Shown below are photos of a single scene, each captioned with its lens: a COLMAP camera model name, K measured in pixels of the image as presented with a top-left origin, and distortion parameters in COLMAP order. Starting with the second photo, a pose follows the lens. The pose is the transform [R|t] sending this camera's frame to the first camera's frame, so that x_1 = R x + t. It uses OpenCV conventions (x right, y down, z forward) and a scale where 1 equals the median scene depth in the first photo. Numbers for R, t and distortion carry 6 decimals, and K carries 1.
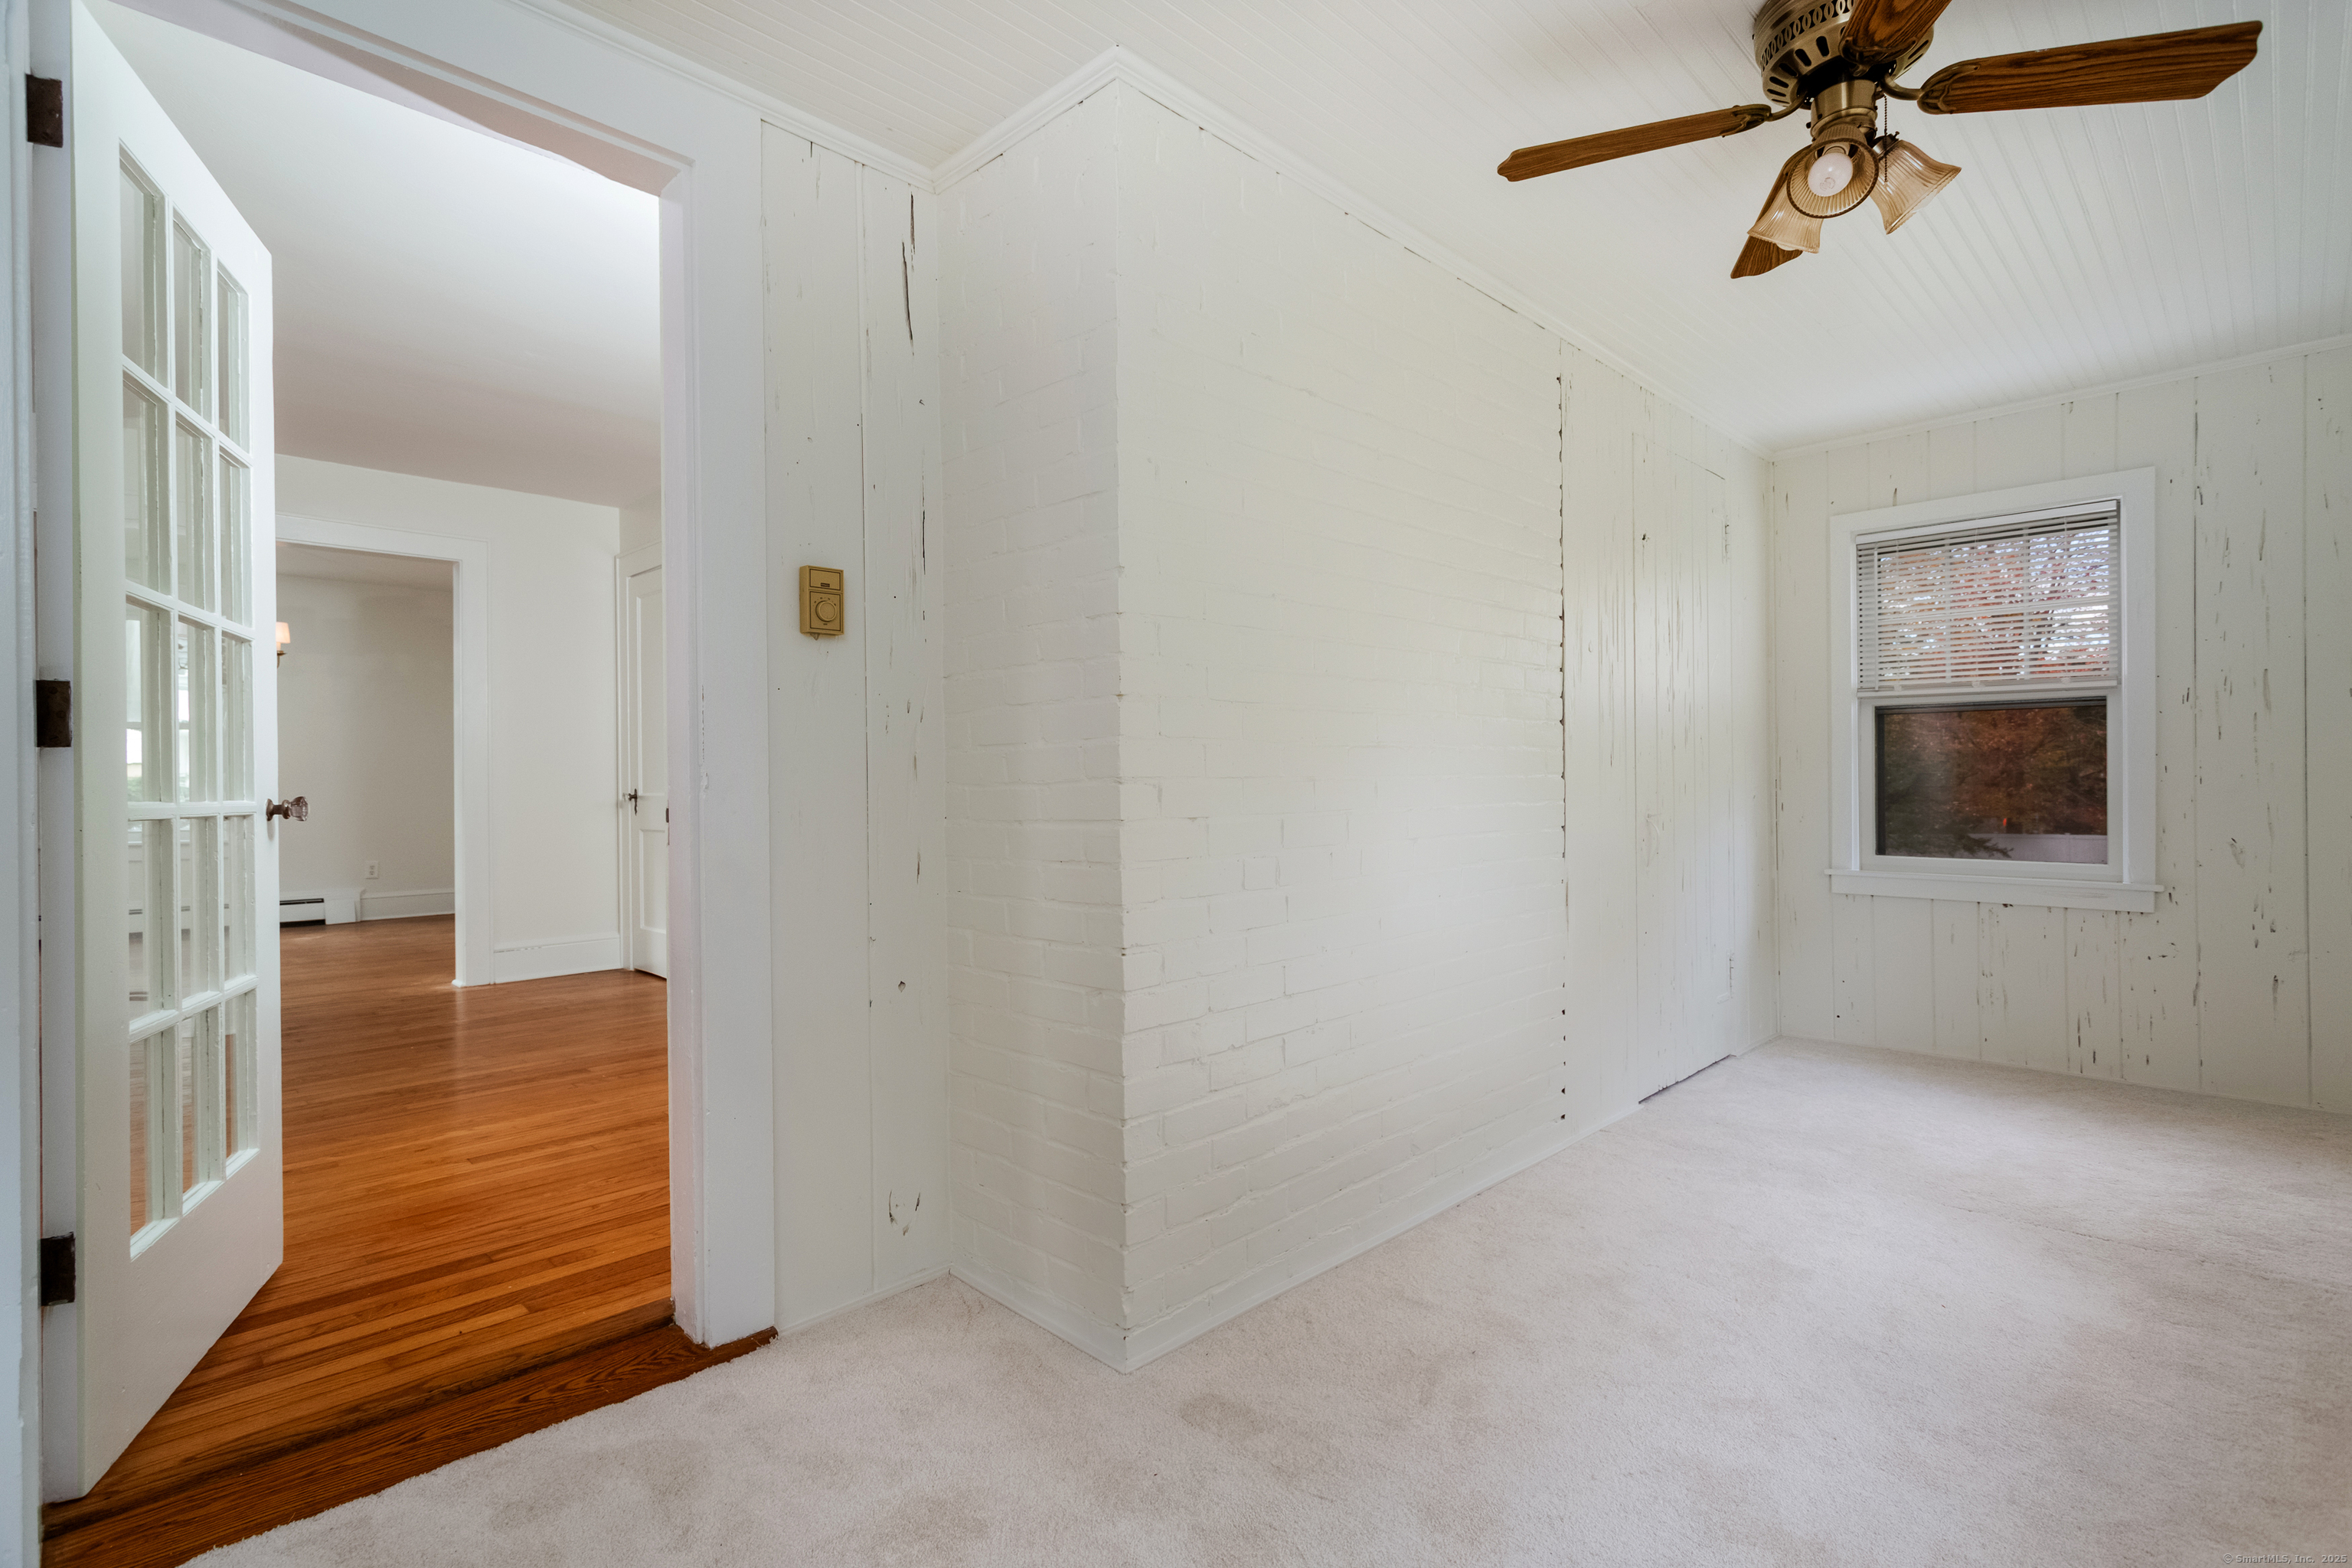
lens RADIAL K [[1107.3, 0, 1180.6], [0, 1107.3, 784.6], [0, 0, 1]] dist [0.000132, 0.003601]
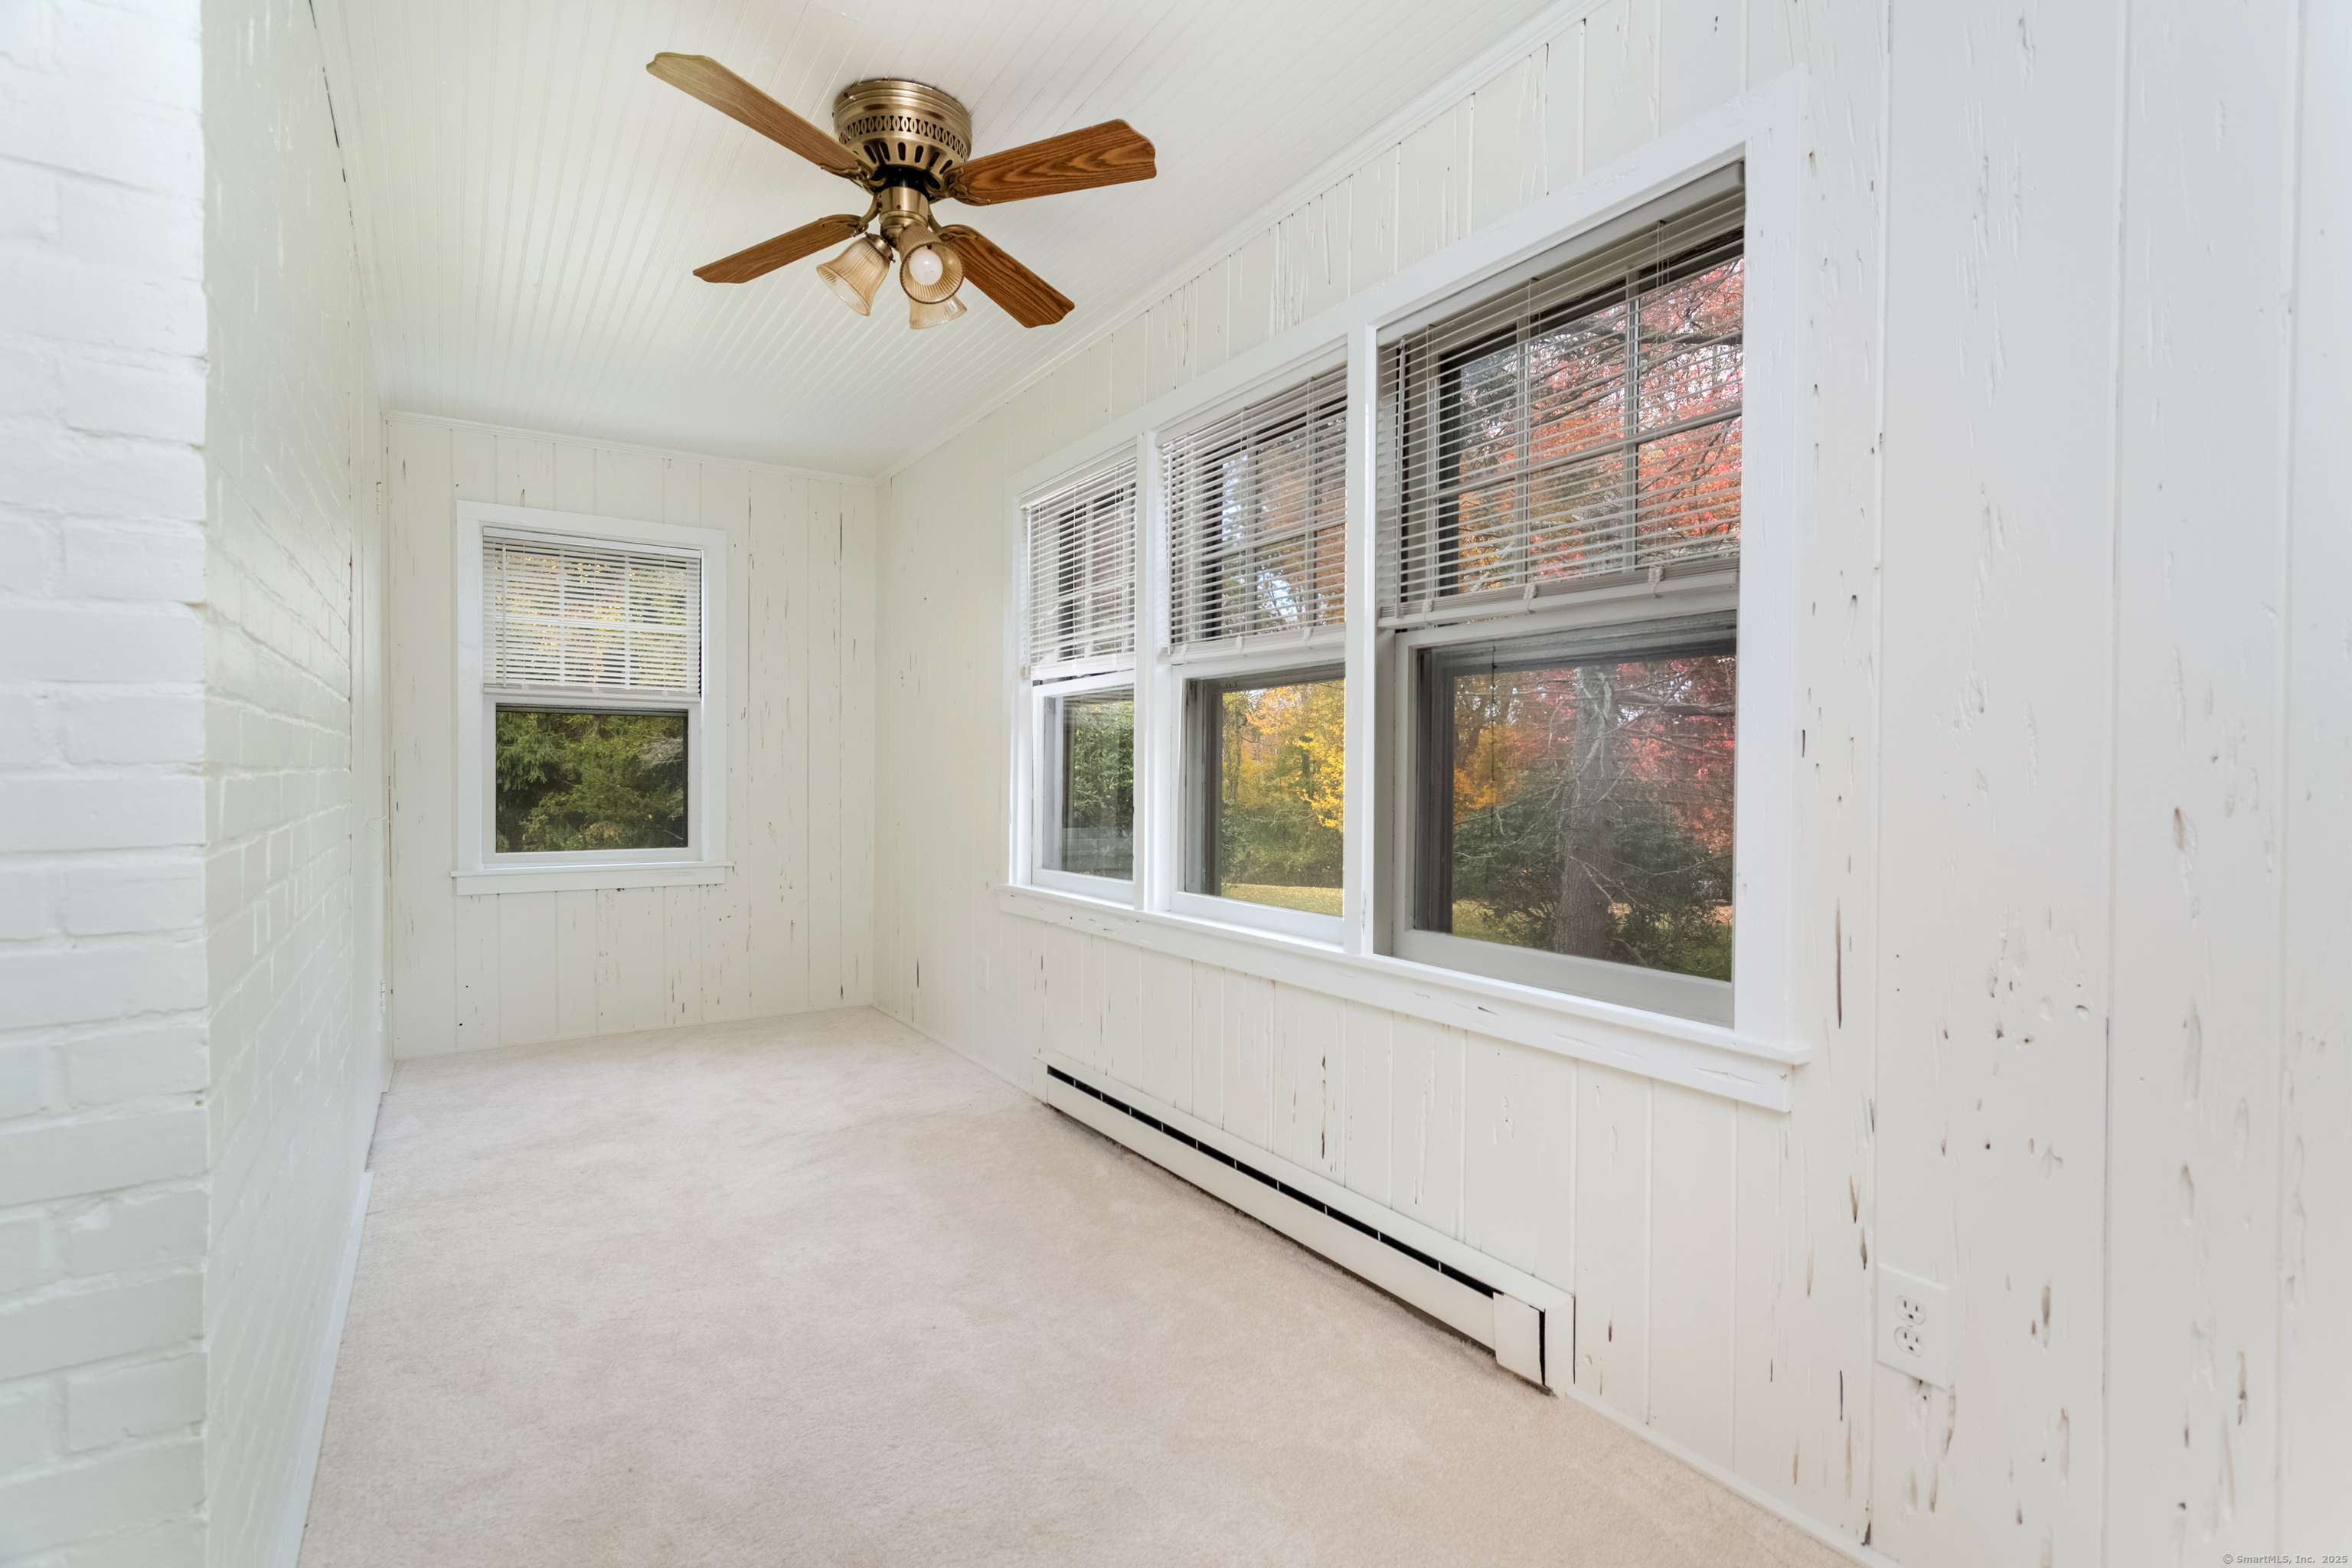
lens RADIAL K [[1107.3, 0, 1165.1], [0, 1107.3, 774.3], [0, 0, 1]] dist [0.000132, 0.003601]
pose [[0.217350, 0.007836, 0.976062, -0.402918], [0.000545, 0.999967, -0.008149, 0.003314], [-0.976094, 0.002303, 0.217339, 0.384558]]
